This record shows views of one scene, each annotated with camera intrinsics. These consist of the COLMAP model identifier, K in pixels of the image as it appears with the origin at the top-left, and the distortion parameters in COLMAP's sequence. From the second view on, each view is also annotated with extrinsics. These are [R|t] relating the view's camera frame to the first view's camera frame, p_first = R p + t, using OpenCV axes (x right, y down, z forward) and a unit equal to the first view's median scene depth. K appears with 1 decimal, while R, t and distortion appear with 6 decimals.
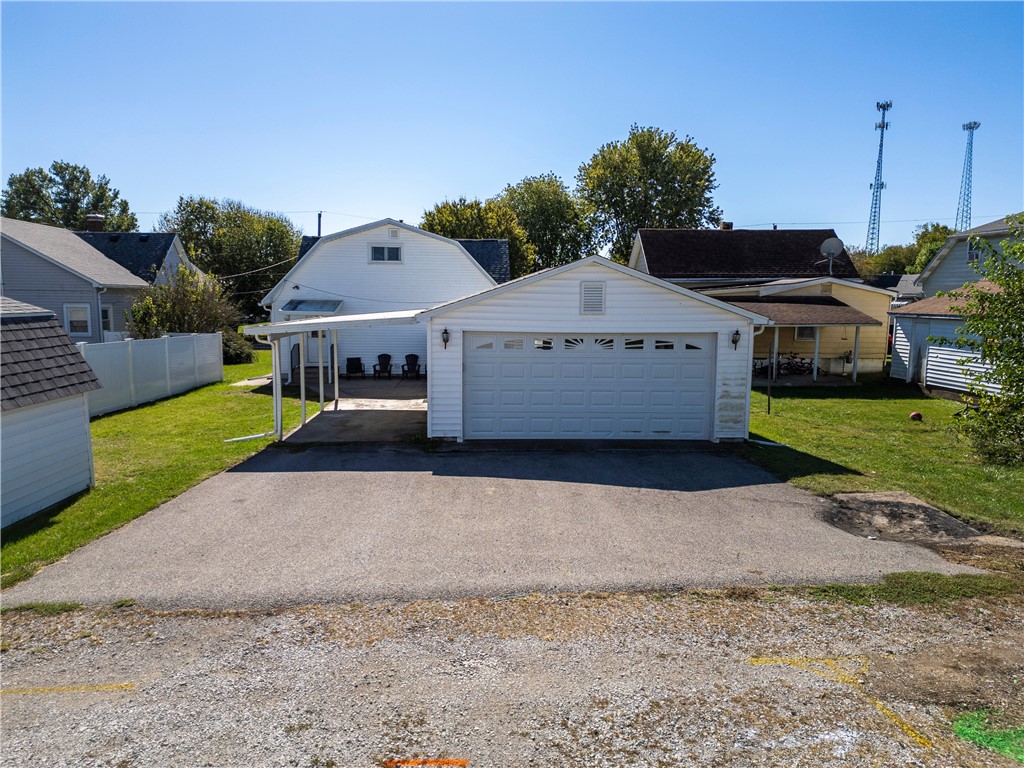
lens RADIAL K [[716.1, 0, 513.2], [0, 716.1, 380.4], [0, 0, 1]] dist [0.093094, -0.092307]
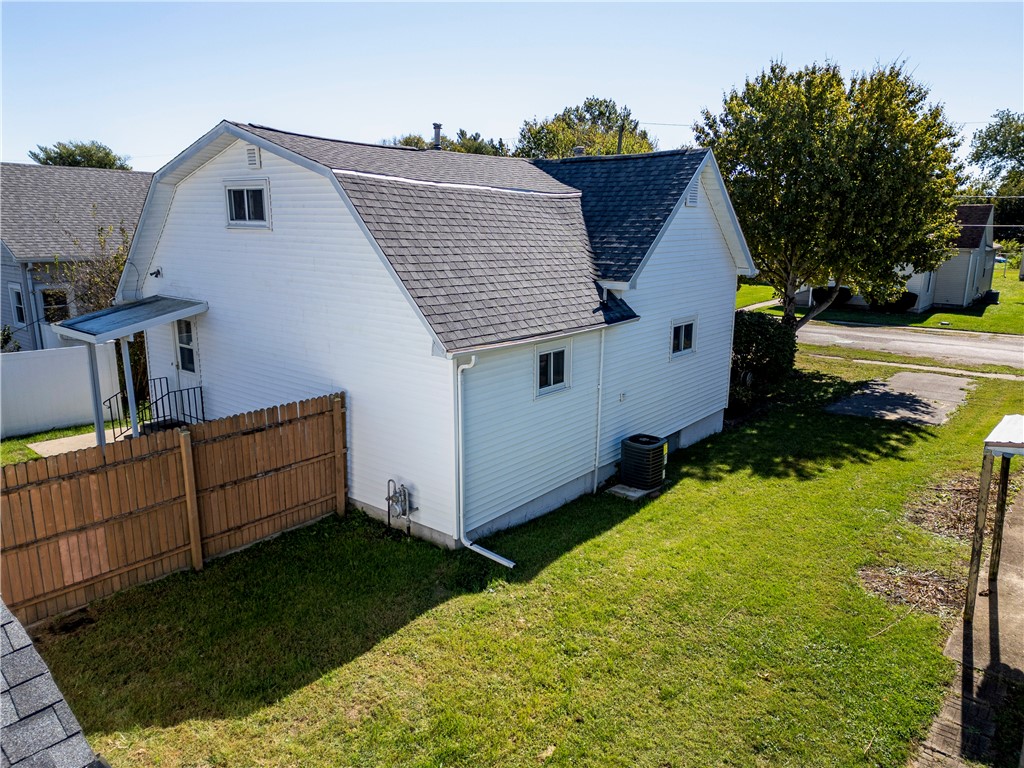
lens RADIAL K [[716.1, 0, 513.2], [0, 716.1, 380.4], [0, 0, 1]] dist [0.093094, -0.092307]
pose [[0.734528, 0.140176, -0.663942, 0.084677], [-0.071794, 0.988993, 0.129377, -0.043971], [0.674769, -0.047364, 0.736507, 0.246397]]
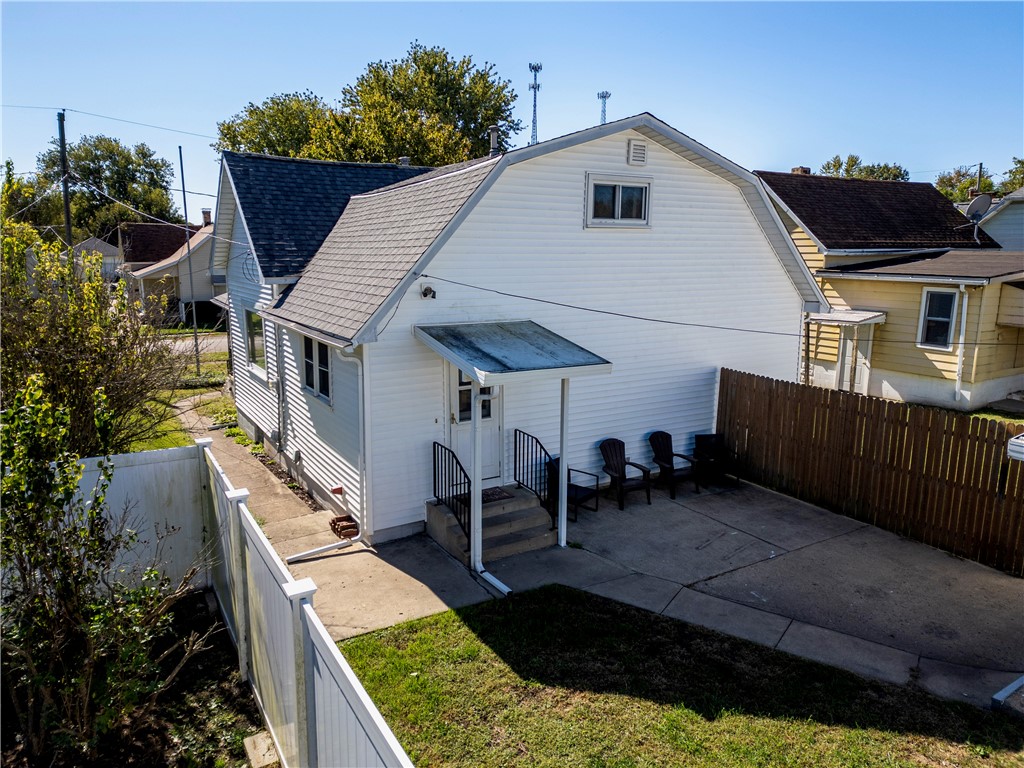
lens RADIAL K [[716.1, 0, 513.2], [0, 716.1, 380.4], [0, 0, 1]] dist [0.093094, -0.092307]
pose [[0.889677, -0.082657, 0.449046, -0.136084], [0.051713, 0.995391, 0.080767, -0.035238], [-0.453652, -0.048635, 0.889851, 0.208556]]
